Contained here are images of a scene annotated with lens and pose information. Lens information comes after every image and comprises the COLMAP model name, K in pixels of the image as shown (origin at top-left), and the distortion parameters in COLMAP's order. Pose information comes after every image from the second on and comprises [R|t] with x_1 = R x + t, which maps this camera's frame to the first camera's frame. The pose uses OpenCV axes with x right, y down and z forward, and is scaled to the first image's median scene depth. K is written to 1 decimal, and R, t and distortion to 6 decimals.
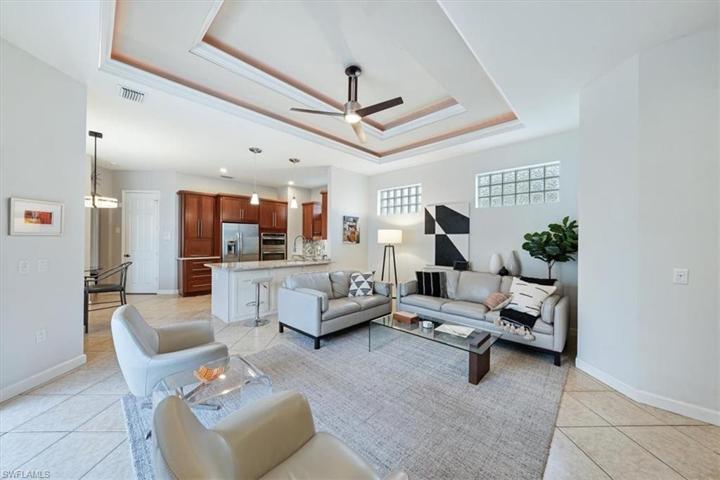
lens RADIAL K [[253.9, 0, 364.6], [0, 253.9, 241.2], [0, 0, 1]] dist [-0.009841, -0.000030]
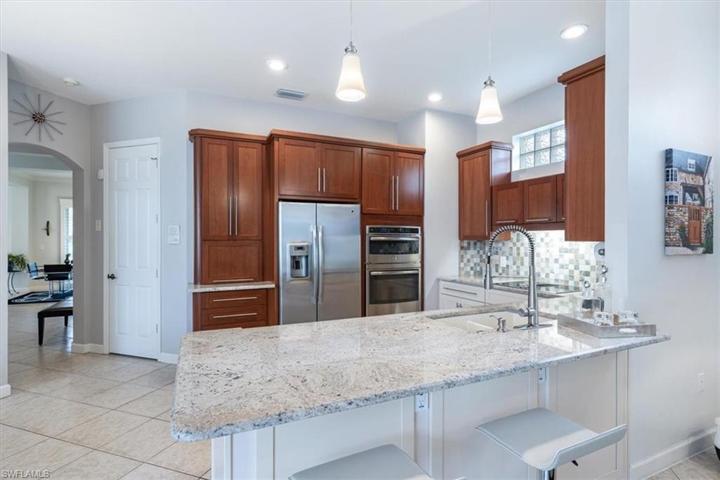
lens RADIAL K [[362.1, 0, 363.3], [0, 362.1, 241.1], [0, 0, 1]] dist [0.002040, -0.000831]
pose [[0.931611, -0.006786, -0.363395, -0.228965], [0.007218, 0.999974, -0.000169, -0.007795], [0.363386, -0.002466, 0.931635, 0.520038]]
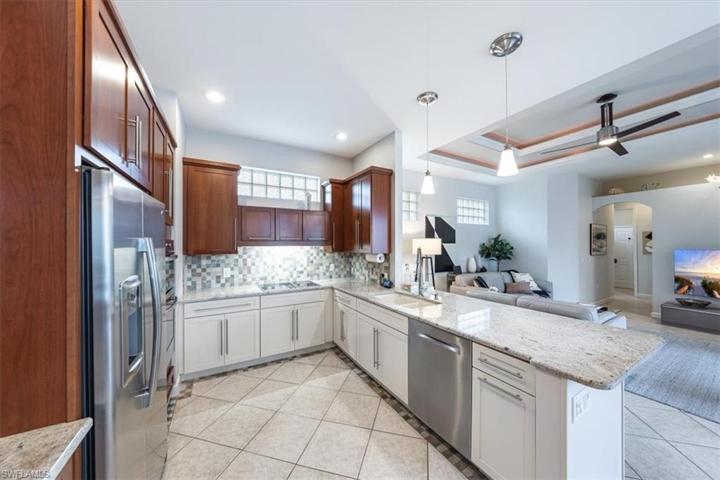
lens RADIAL K [[246.2, 0, 362.8], [0, 246.2, 244.0], [0, 0, 1]] dist [-0.005383, -0.000234]
pose [[0.281997, -0.011223, 0.959350, -0.674114], [0.007595, 0.999926, 0.009465, -0.031835], [-0.959385, 0.004617, 0.282062, 0.849714]]
